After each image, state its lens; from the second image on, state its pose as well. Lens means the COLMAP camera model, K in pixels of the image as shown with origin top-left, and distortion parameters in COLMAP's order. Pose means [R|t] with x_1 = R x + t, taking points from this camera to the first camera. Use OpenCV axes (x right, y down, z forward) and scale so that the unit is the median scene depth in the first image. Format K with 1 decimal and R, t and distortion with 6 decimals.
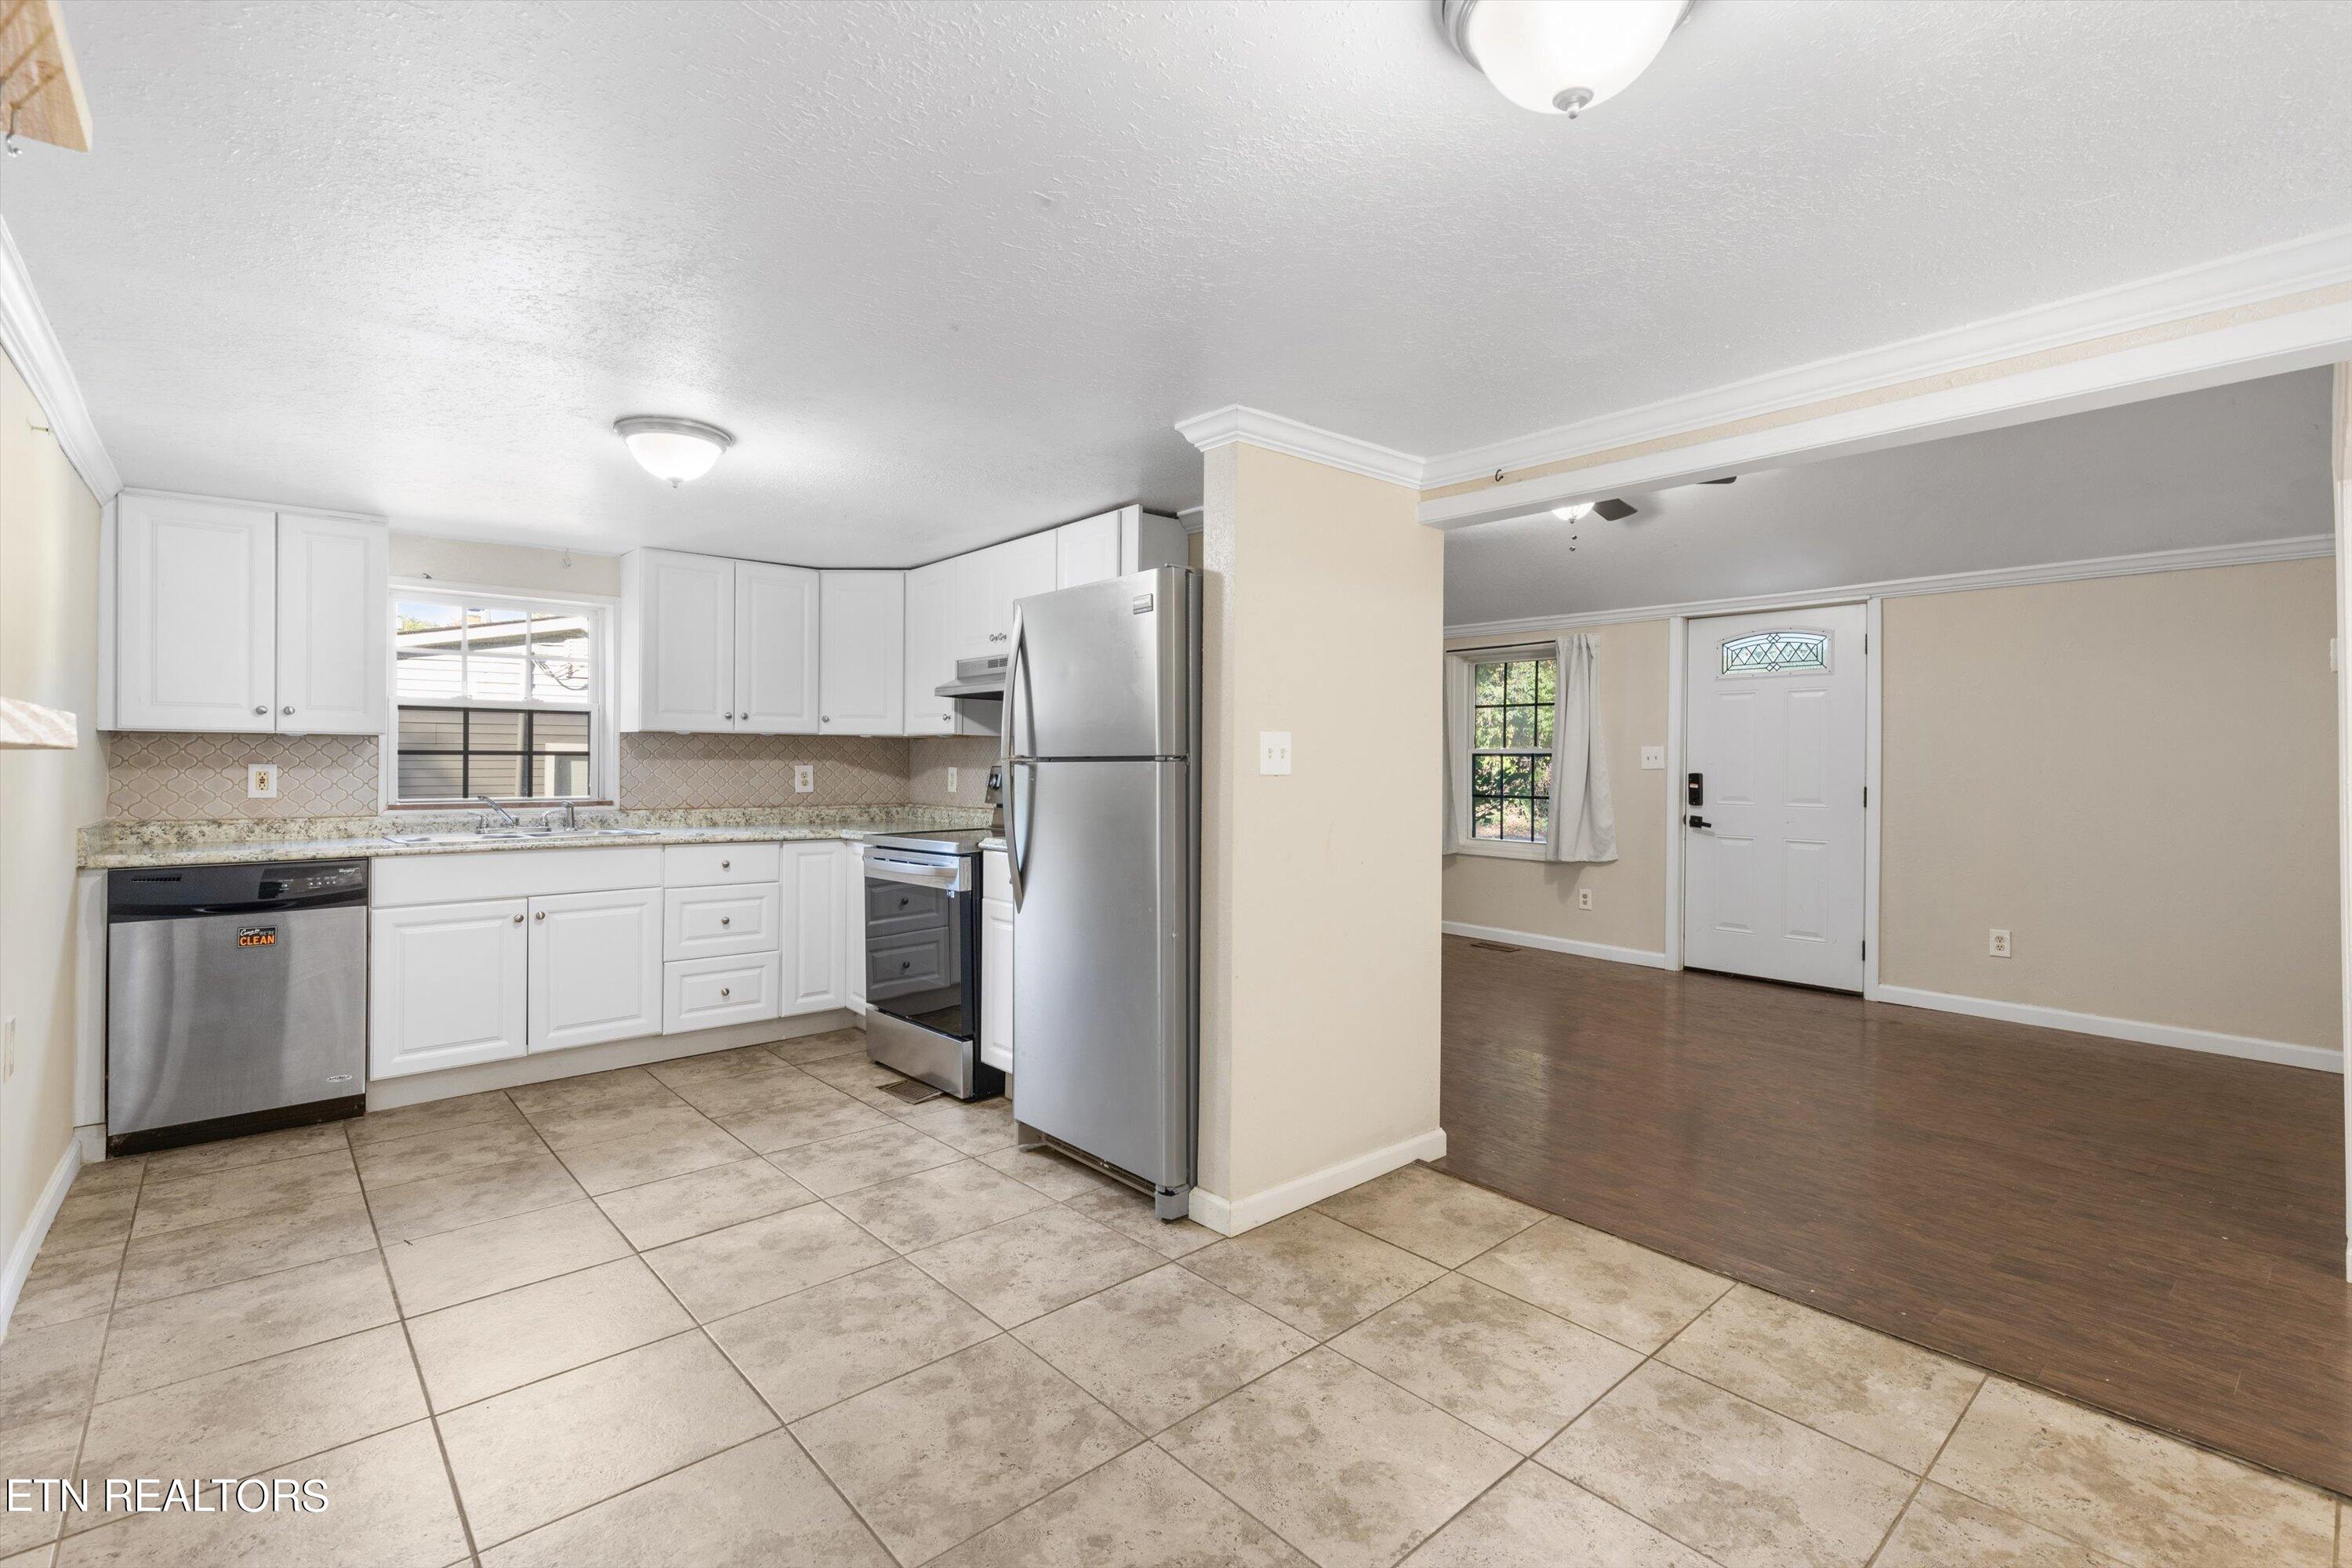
lens RADIAL K [[1067.5, 0, 1180.7], [0, 1067.5, 760.5], [0, 0, 1]] dist [0.009502, 0.000609]
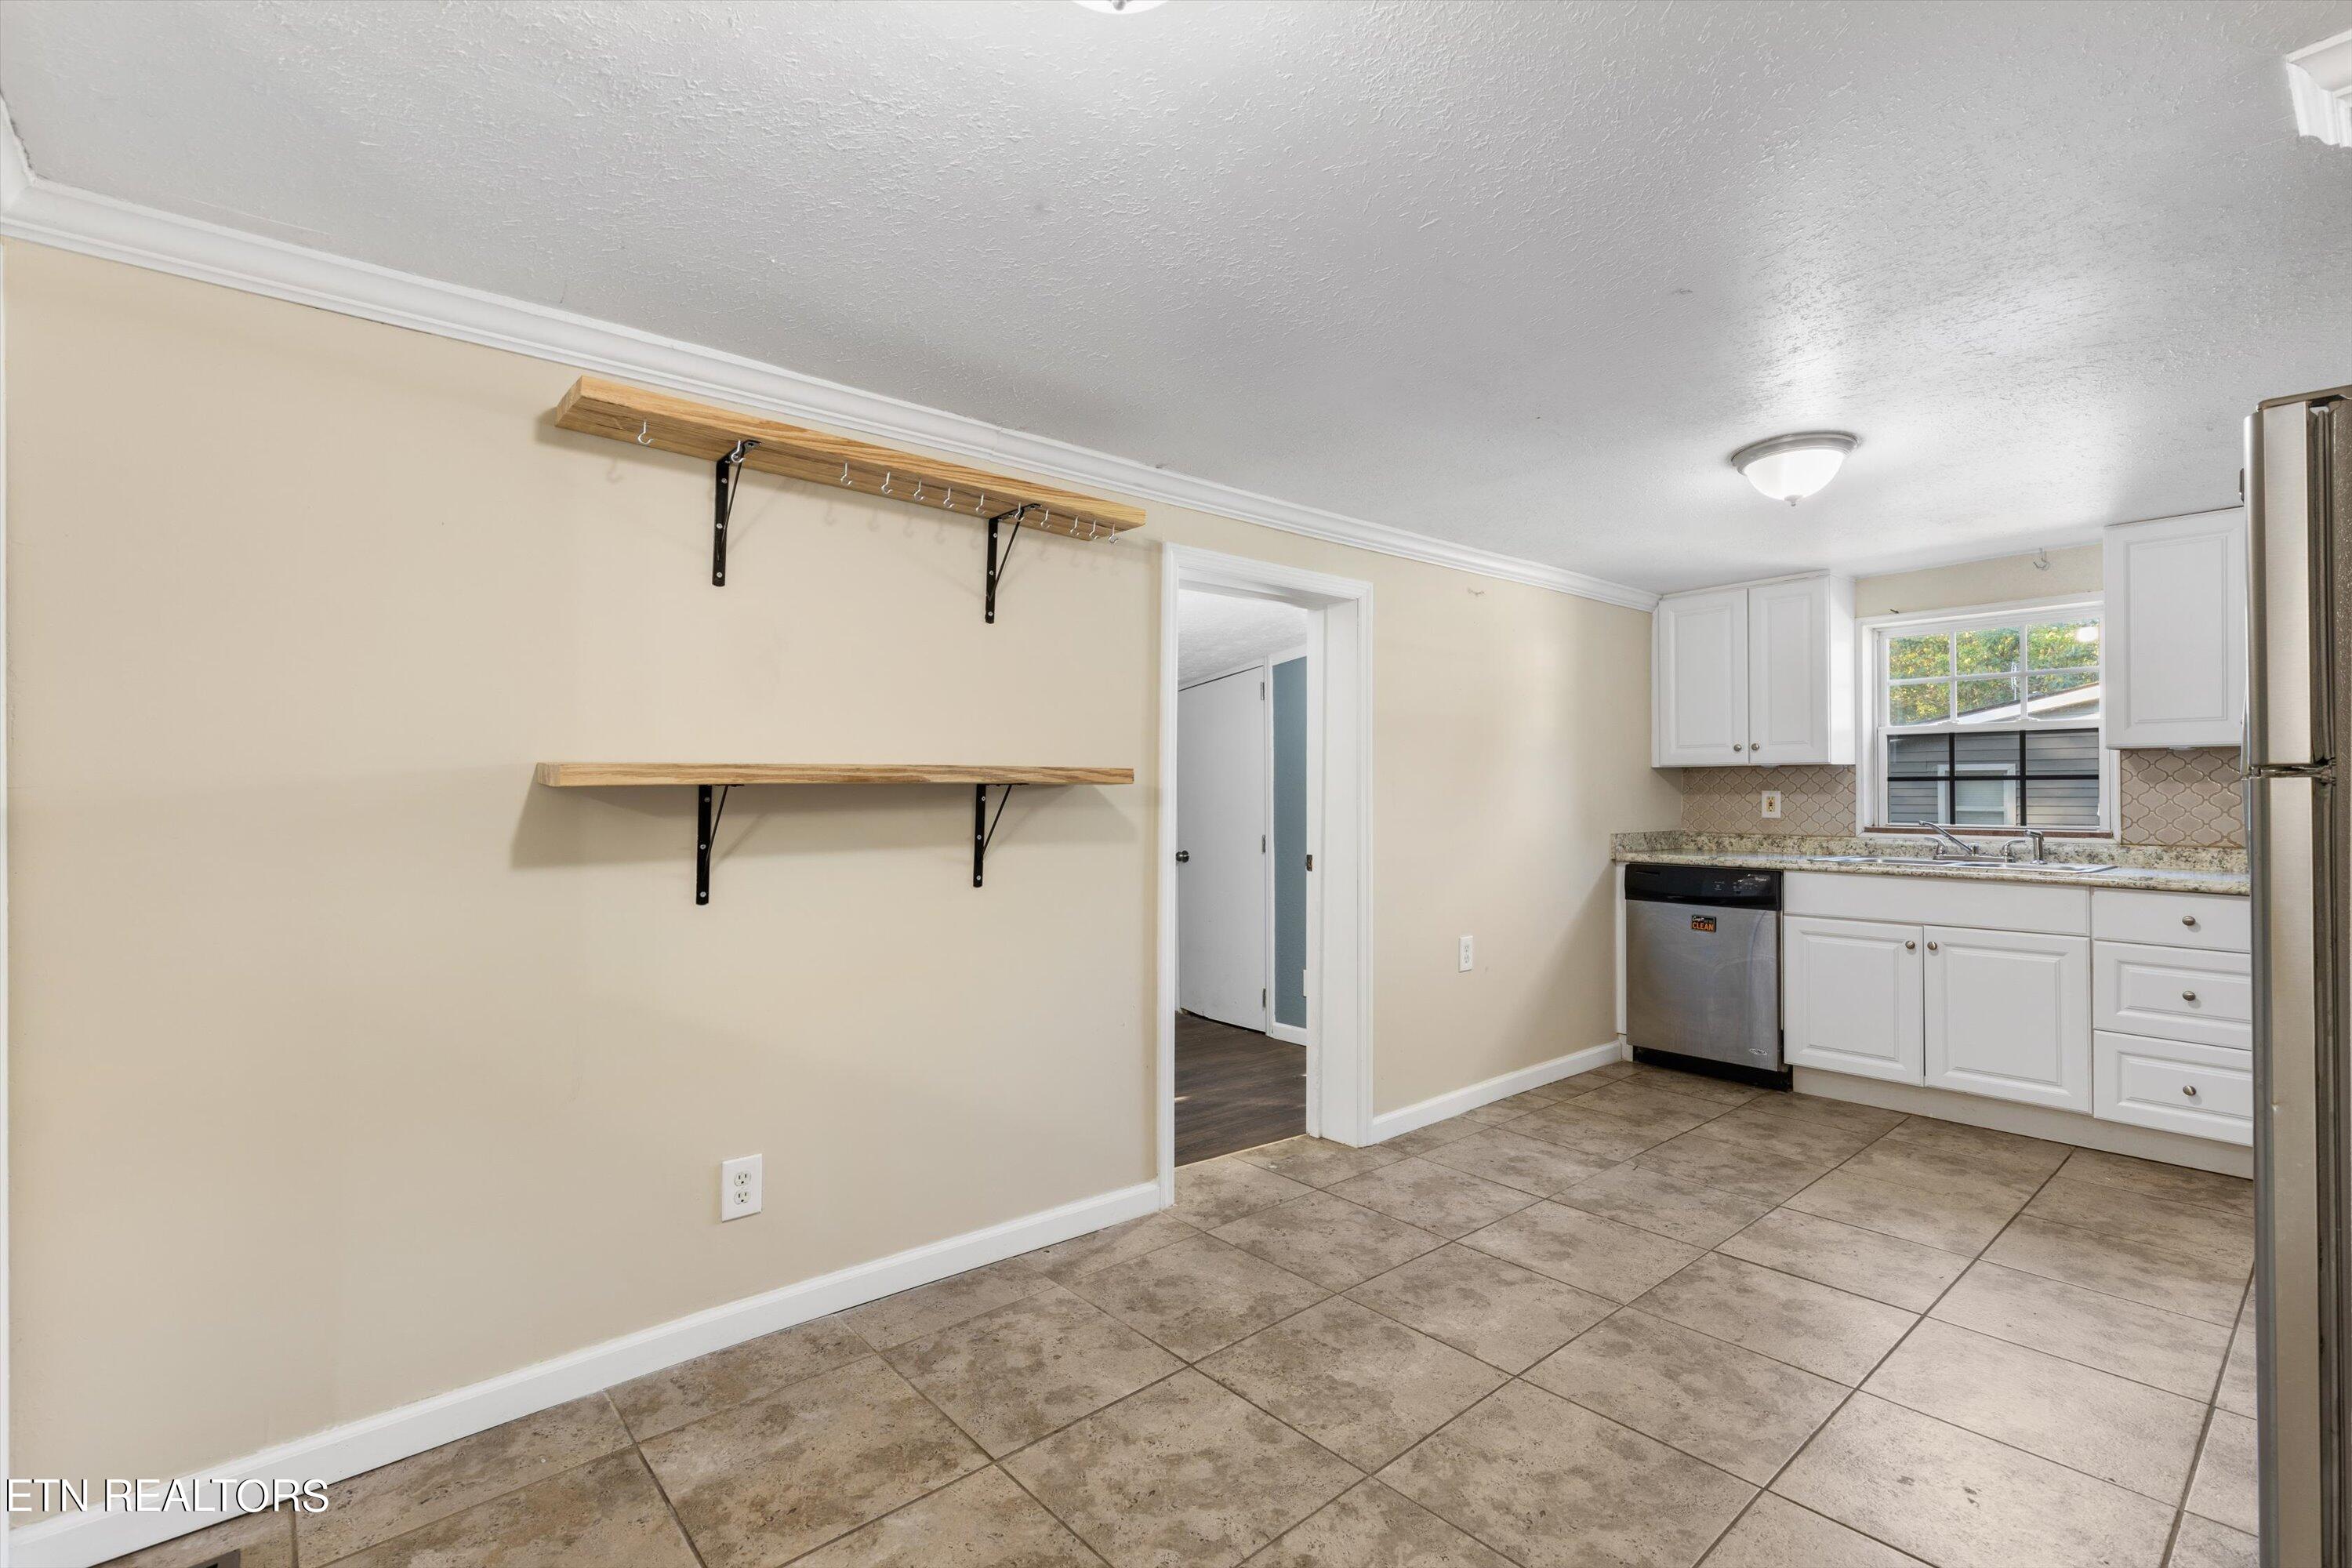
lens RADIAL K [[1067.5, 0, 1182.7], [0, 1067.5, 793.7], [0, 0, 1]] dist [0.009502, 0.000609]
pose [[-0.003281, 0.000506, -0.999994, 0.400638], [0.005829, 0.999983, 0.000487, 0.002794], [0.999978, -0.005827, -0.003284, 0.348222]]
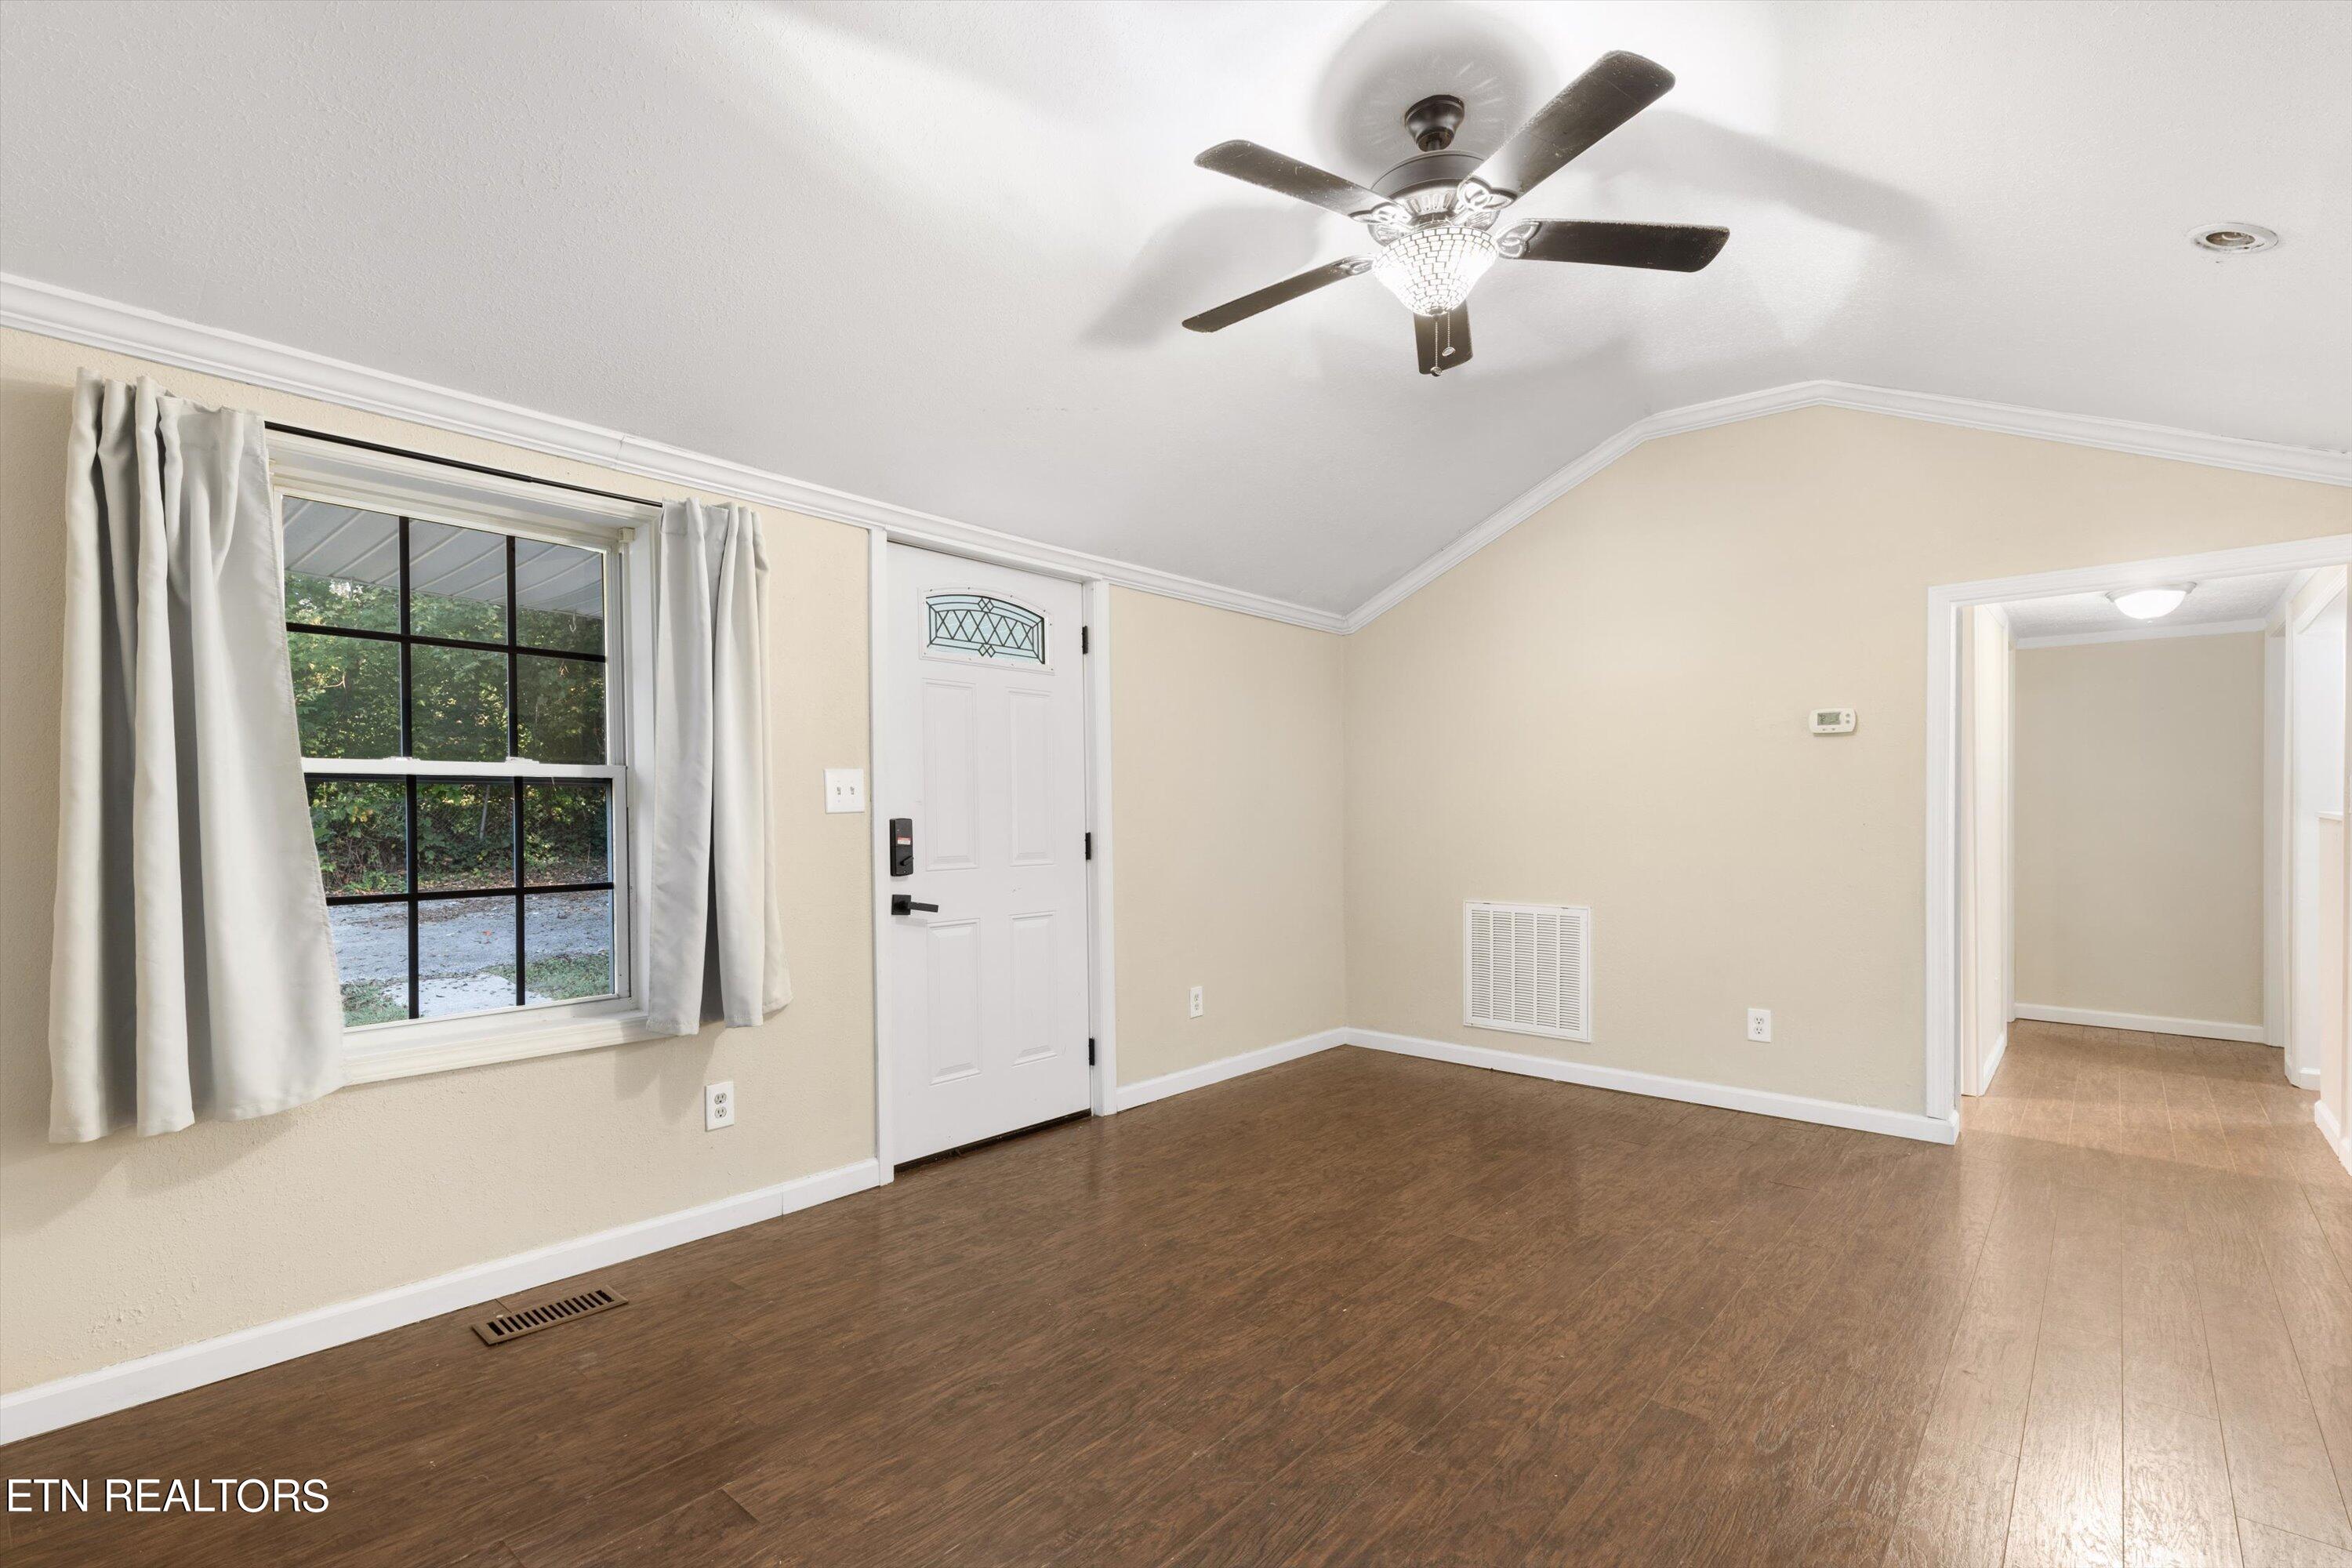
lens RADIAL K [[1067.5, 0, 1166.3], [0, 1067.5, 828.2], [0, 0, 1]] dist [0.009502, 0.000609]
pose [[-0.118868, -0.020333, 0.992702, -0.154969], [0.004402, 0.999770, 0.021005, 0.009877], [-0.992900, 0.006867, -0.118751, 1.579608]]
